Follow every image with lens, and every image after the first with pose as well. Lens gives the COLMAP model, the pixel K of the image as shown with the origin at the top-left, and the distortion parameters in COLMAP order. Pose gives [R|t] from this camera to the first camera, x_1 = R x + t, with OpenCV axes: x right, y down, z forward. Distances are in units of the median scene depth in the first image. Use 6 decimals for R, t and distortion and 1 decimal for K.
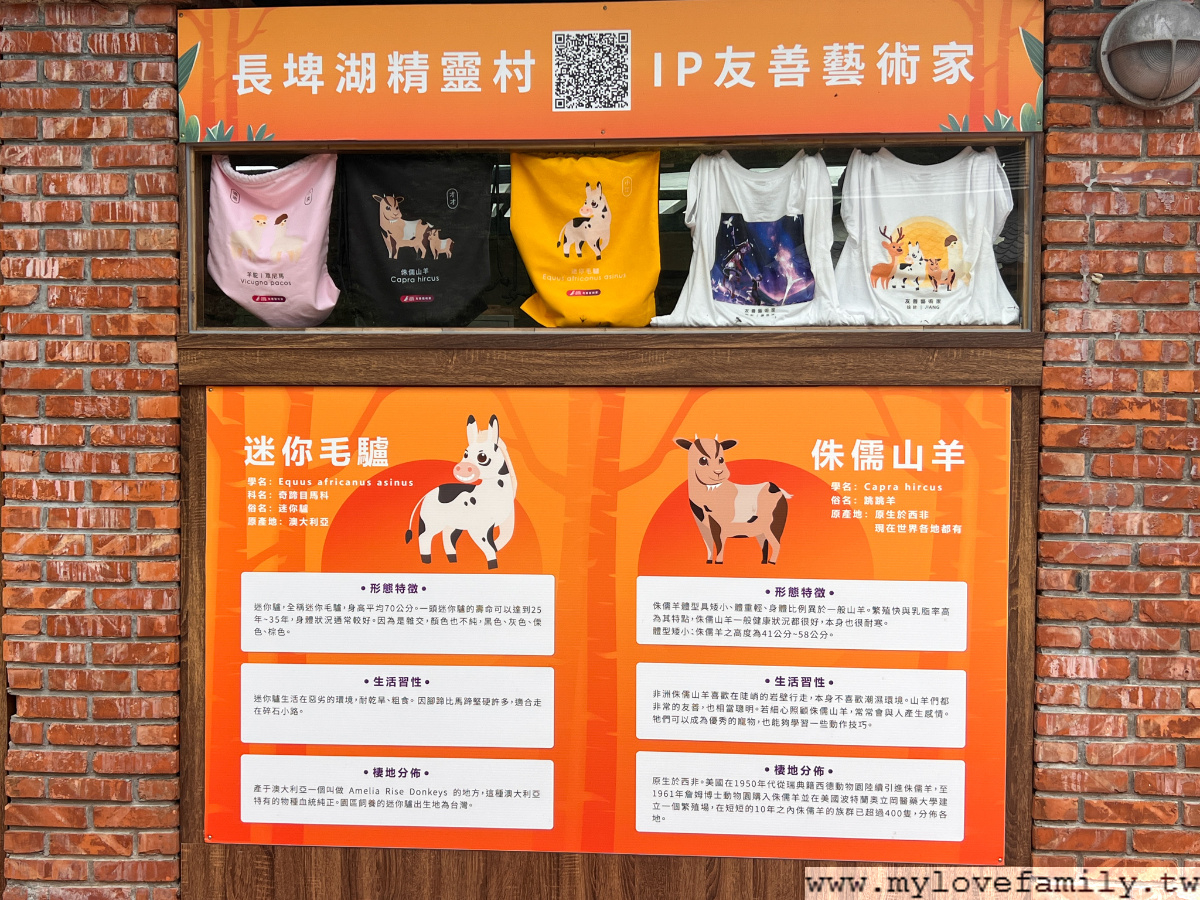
lens RADIAL K [[1226.2, 0, 655.1], [0, 1226.2, 288.8], [0, 0, 1]] dist [0.029603, 0.000000]
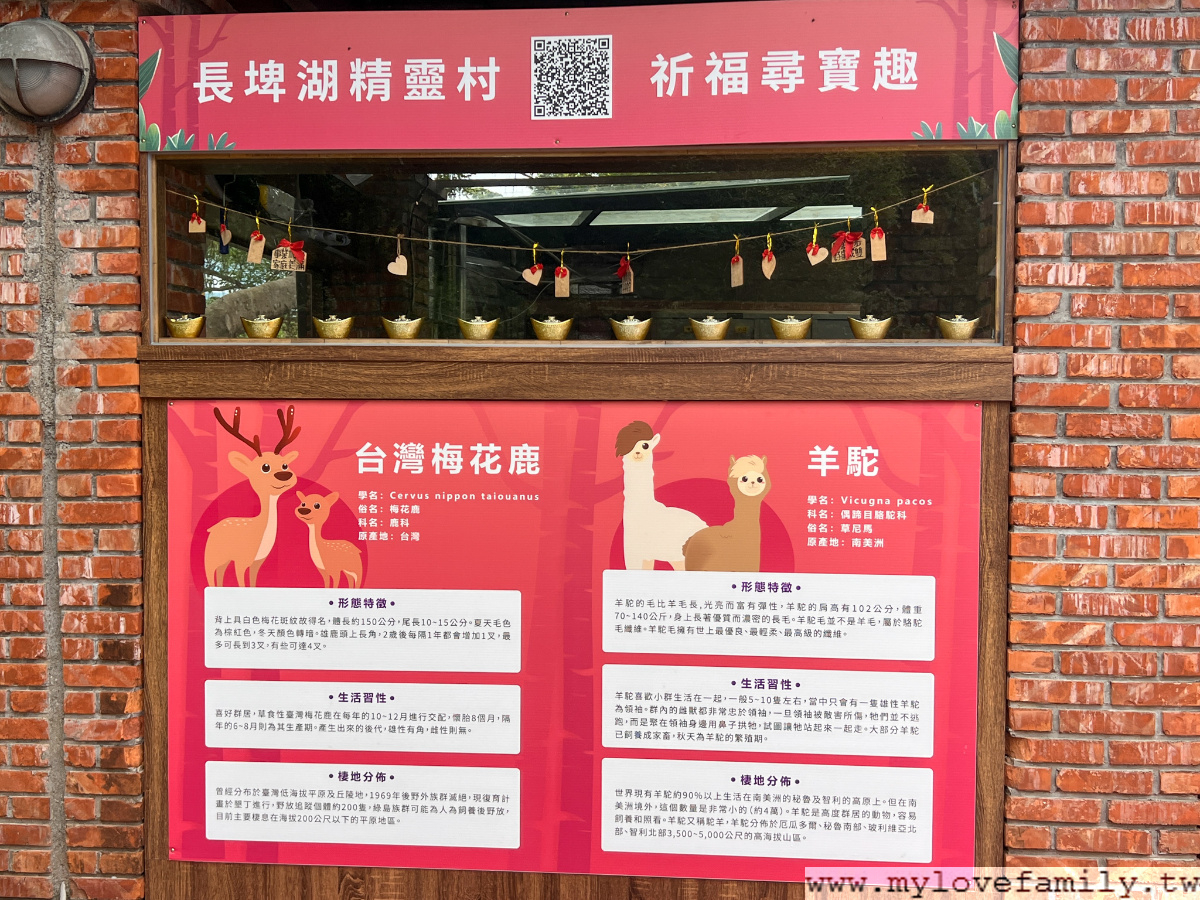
lens RADIAL K [[1226.2, 0, 551.2], [0, 1226.2, 302.8], [0, 0, 1]] dist [0.029603, 0.000000]
pose [[0.999876, -0.001771, 0.015665, -0.885788], [0.001713, 0.999992, 0.003715, -0.000049], [-0.015671, -0.003688, 0.999870, 0.087238]]
